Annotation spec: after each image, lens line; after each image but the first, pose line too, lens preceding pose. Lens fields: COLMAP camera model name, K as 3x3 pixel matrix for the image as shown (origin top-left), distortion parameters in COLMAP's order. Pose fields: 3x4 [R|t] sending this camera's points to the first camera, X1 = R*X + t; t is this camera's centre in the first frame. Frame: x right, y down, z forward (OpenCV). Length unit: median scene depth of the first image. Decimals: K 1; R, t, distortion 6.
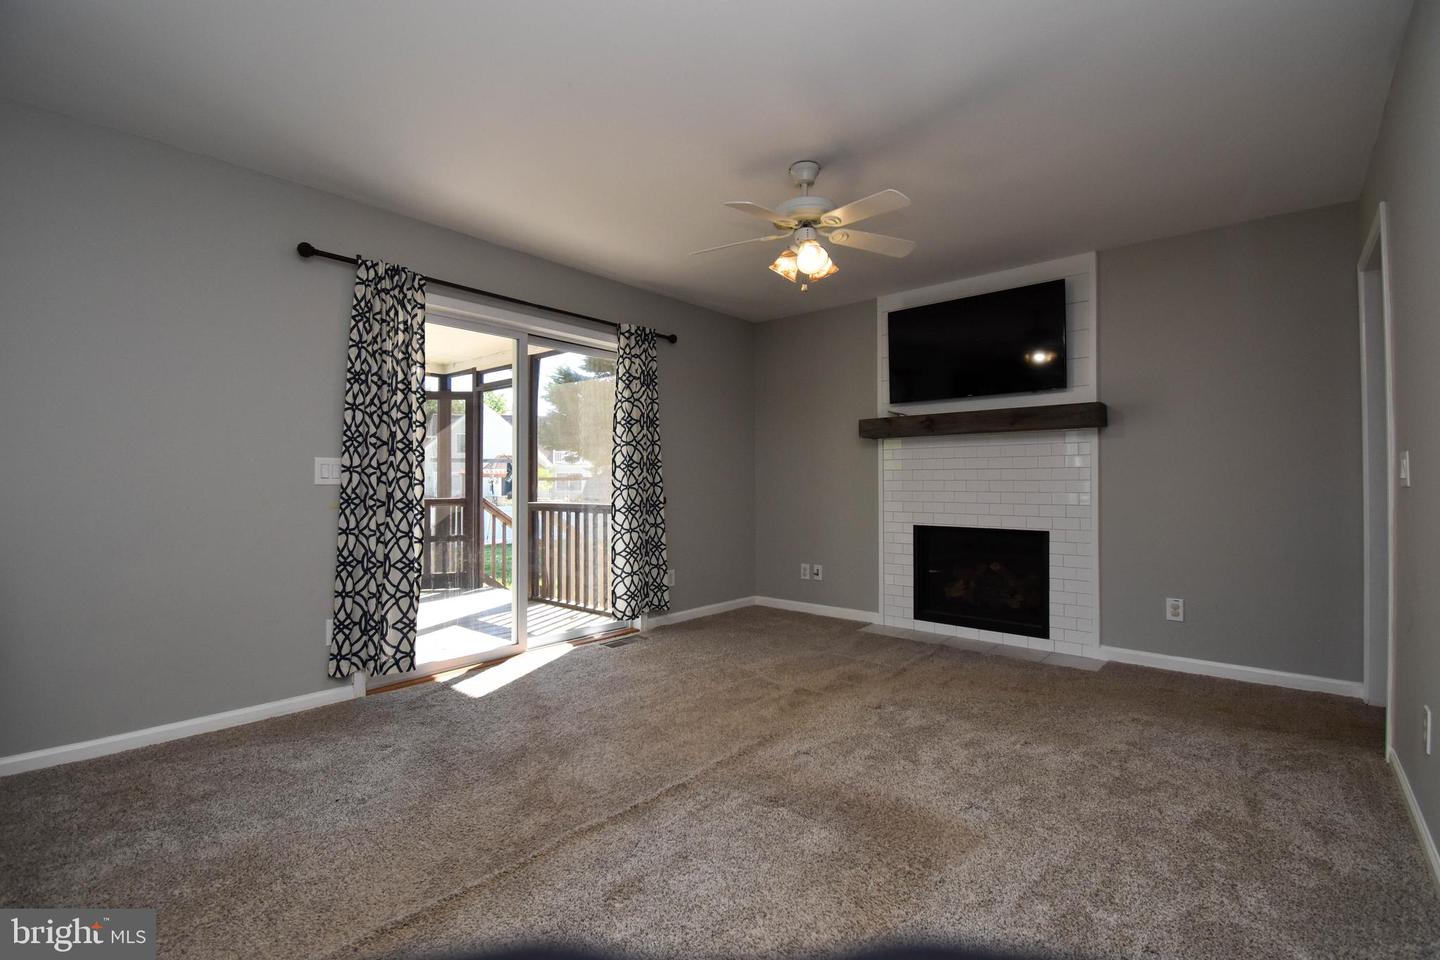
lens RADIAL K [[634.9, 0, 724.3], [0, 634.9, 477.6], [0, 0, 1]] dist [0.015369, -0.024660]
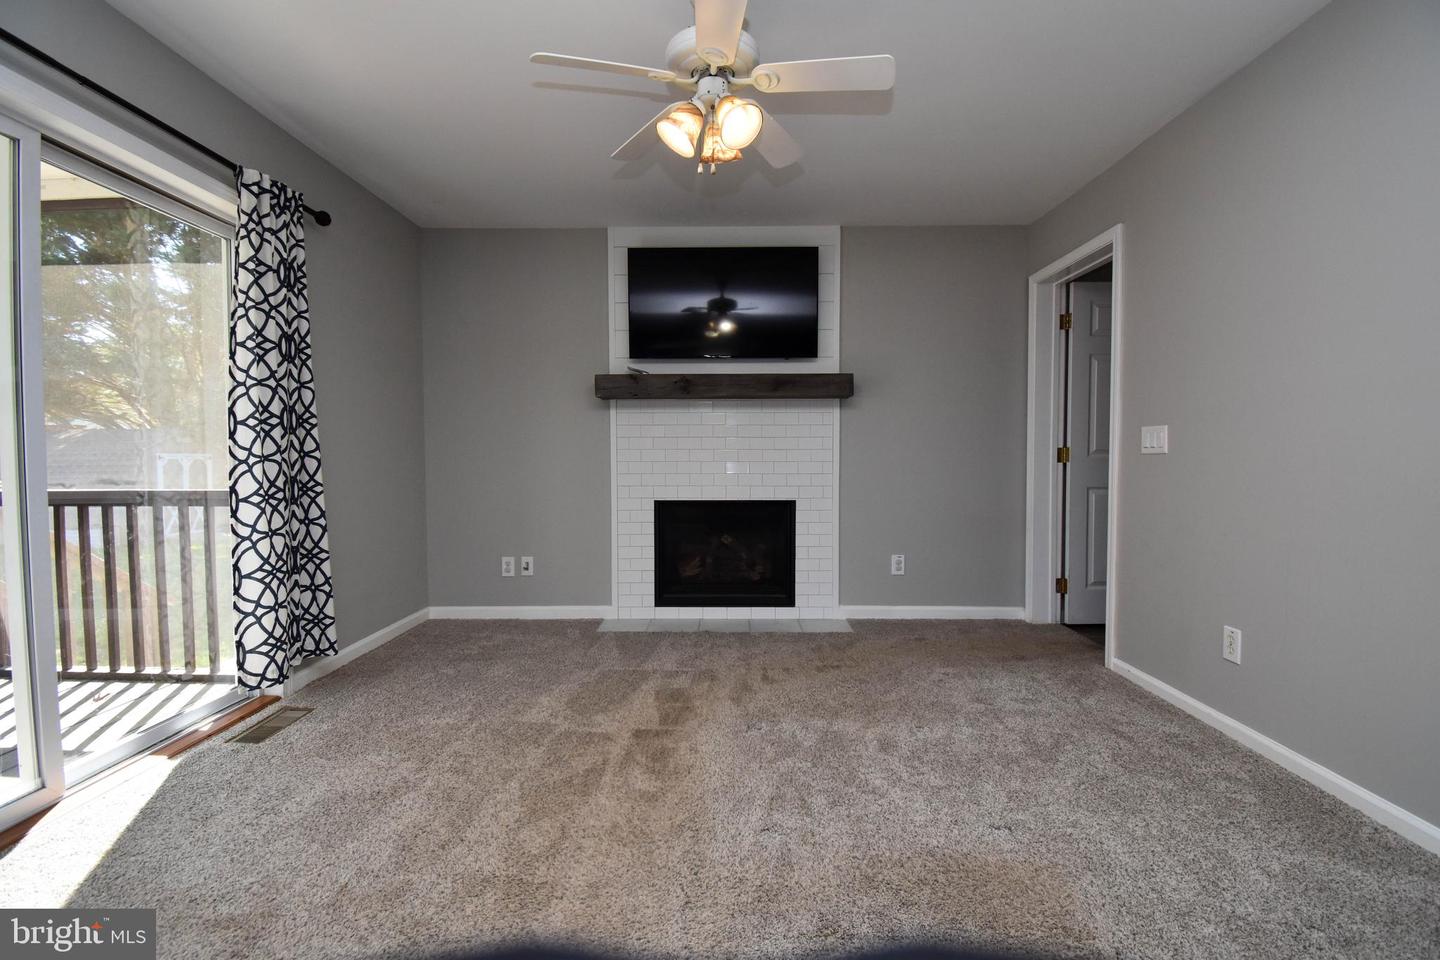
lens RADIAL K [[634.9, 0, 724.3], [0, 634.9, 477.6], [0, 0, 1]] dist [0.015369, -0.024660]
pose [[0.761251, -0.024924, 0.647979, -0.207551], [-0.004745, 0.999020, 0.044000, 0.004635], [-0.648440, -0.036570, 0.760386, 0.291763]]
